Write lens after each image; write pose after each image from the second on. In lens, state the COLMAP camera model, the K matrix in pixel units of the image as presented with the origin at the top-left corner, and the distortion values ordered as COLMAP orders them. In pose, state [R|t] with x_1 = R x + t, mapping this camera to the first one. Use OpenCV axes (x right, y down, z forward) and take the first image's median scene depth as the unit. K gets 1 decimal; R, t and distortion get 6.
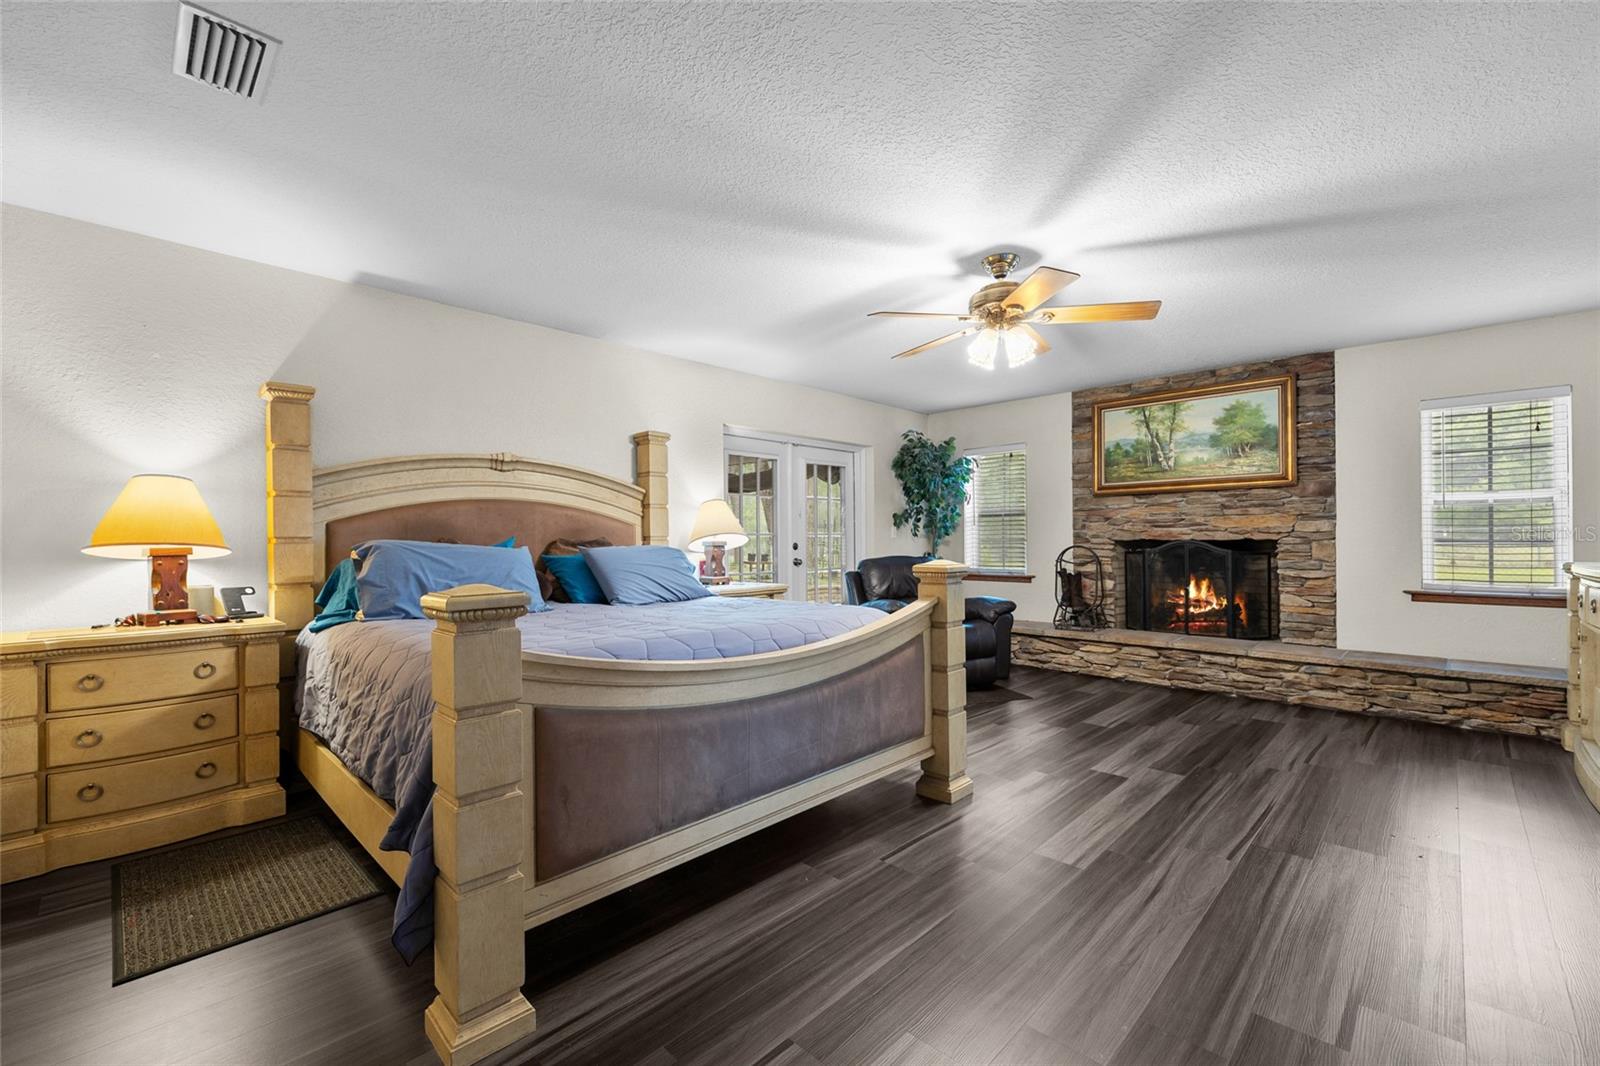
lens RADIAL K [[671.1, 0, 800.0], [0, 671.1, 538.9], [0, 0, 1]] dist [-0.003332, 0.000206]
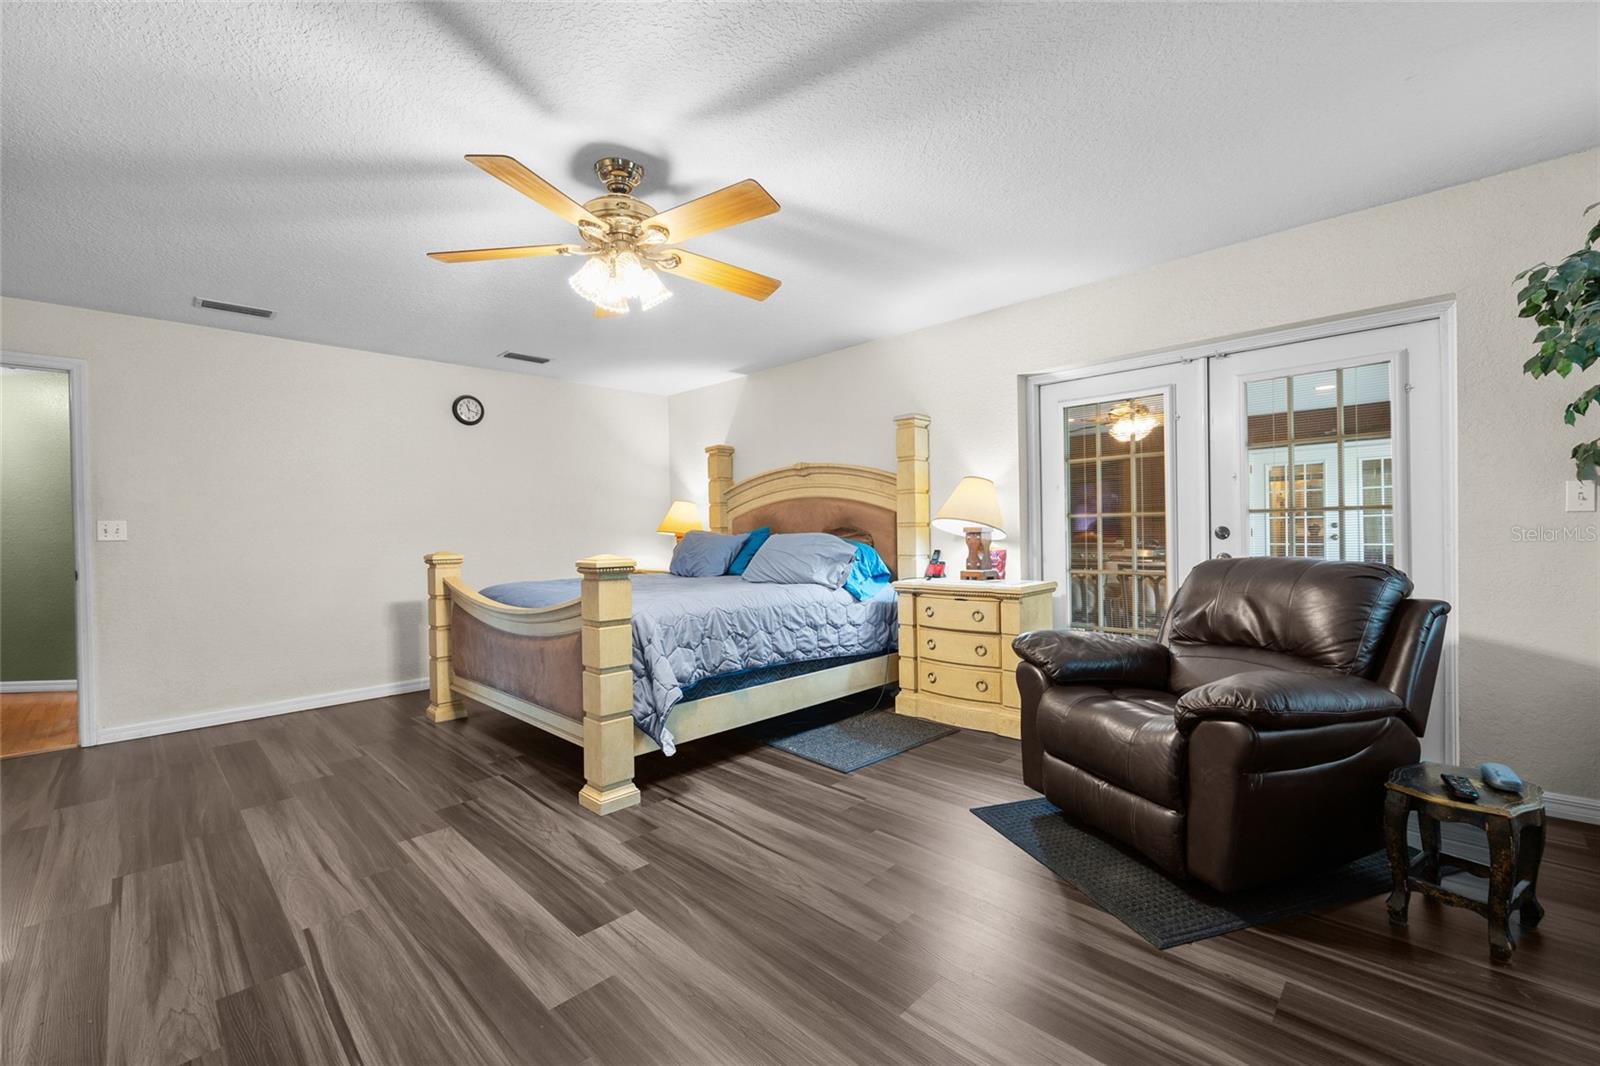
lens RADIAL K [[671.1, 0, 800.1], [0, 671.1, 531.2], [0, 0, 1]] dist [-0.003332, 0.000206]
pose [[-0.011103, 0.008433, -0.999903, 1.316016], [0.021298, 0.999740, 0.008195, -0.003909], [0.999712, -0.021204, -0.011279, 1.474916]]
